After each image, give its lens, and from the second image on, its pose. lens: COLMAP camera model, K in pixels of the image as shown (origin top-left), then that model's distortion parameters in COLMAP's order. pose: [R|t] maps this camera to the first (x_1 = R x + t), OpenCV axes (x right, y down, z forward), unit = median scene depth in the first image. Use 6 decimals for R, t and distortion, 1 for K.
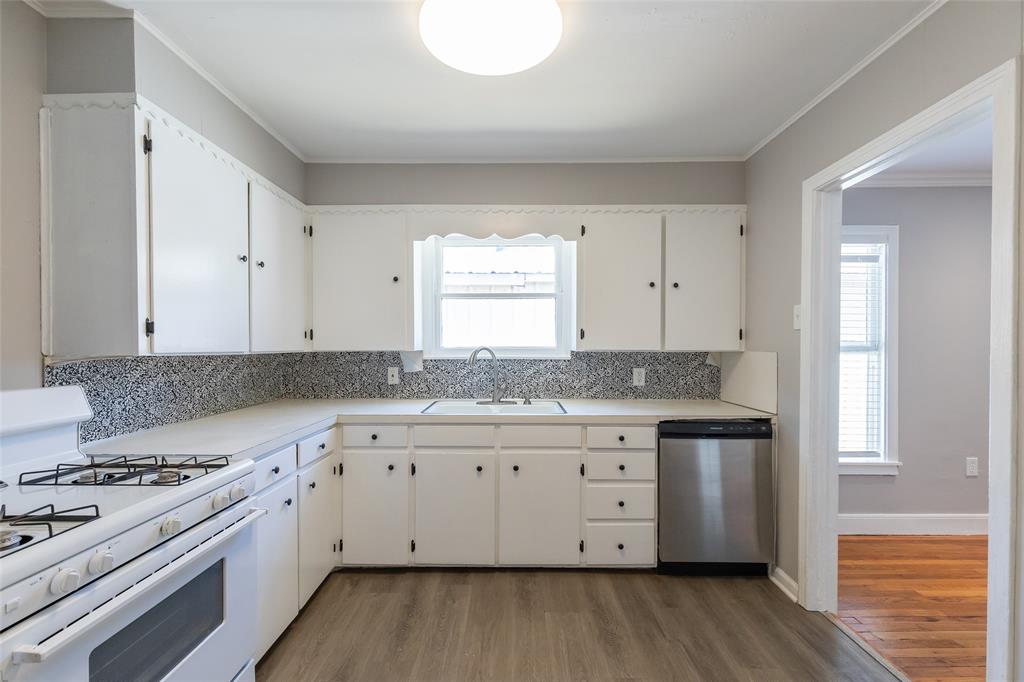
lens RADIAL K [[456.8, 0, 505.6], [0, 456.8, 345.7], [0, 0, 1]] dist [-0.002960, -0.000864]
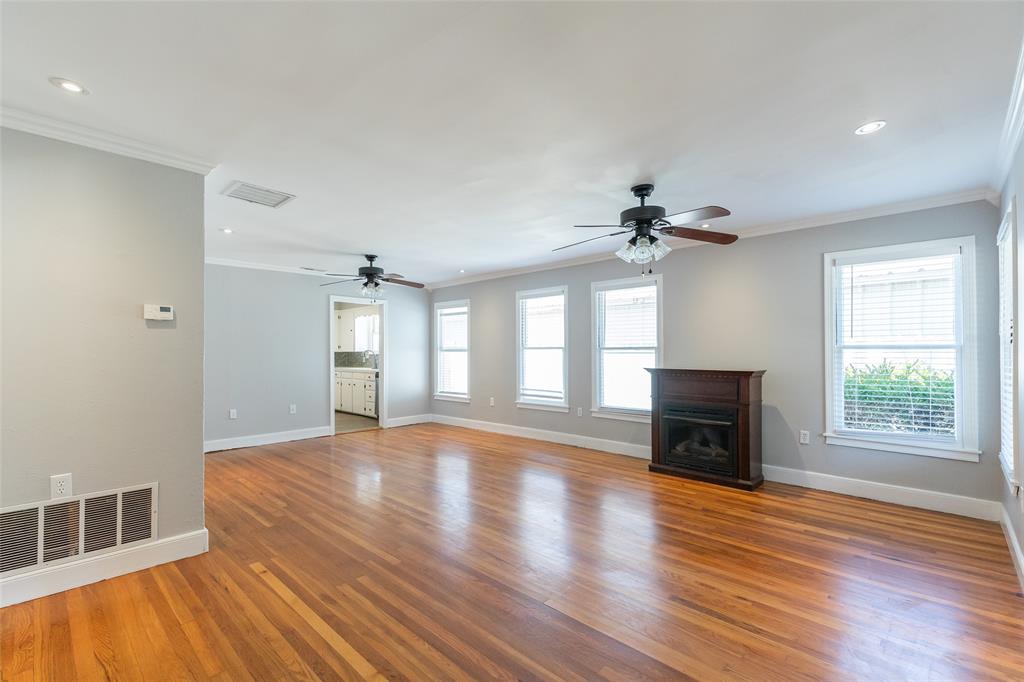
lens RADIAL K [[456.8, 0, 505.6], [0, 456.8, 345.7], [0, 0, 1]] dist [-0.002960, -0.000864]
pose [[0.729313, -0.010973, -0.684092, 2.881494], [0.005923, 0.999935, -0.009724, 0.007450], [0.684154, 0.003040, 0.729331, -0.675841]]
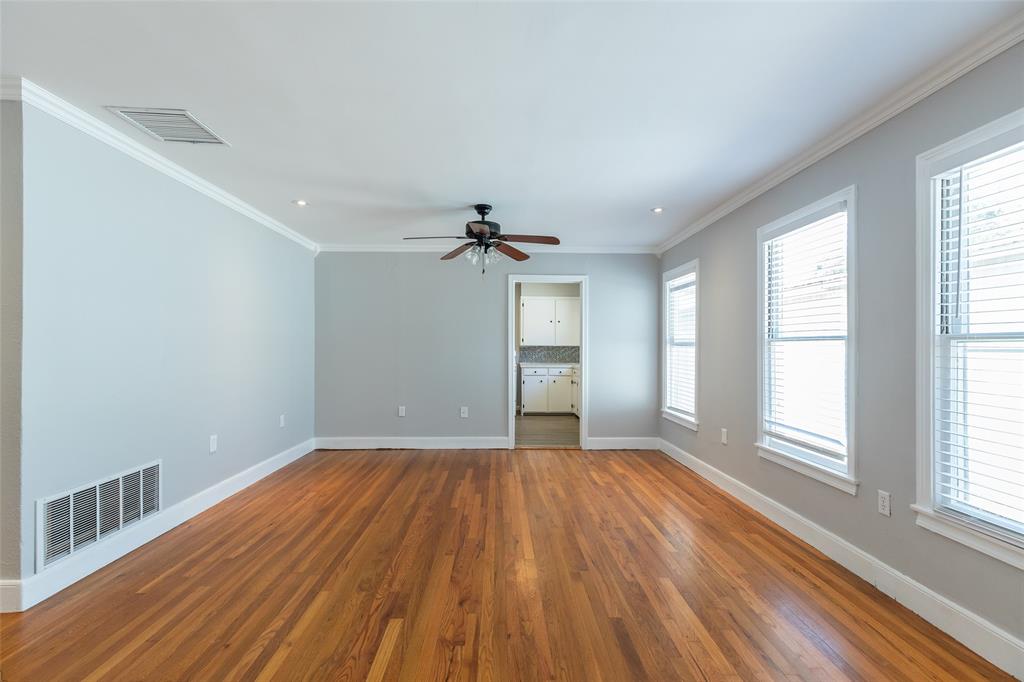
lens RADIAL K [[452.6, 0, 512.0], [0, 452.6, 341.0], [0, 0, 1]] dist [0.002421, -0.000785]
pose [[0.038847, -0.011461, -0.999179, 2.471725], [-0.001268, 0.999933, -0.011519, 0.016442], [0.999244, 0.001715, 0.038830, 0.399492]]
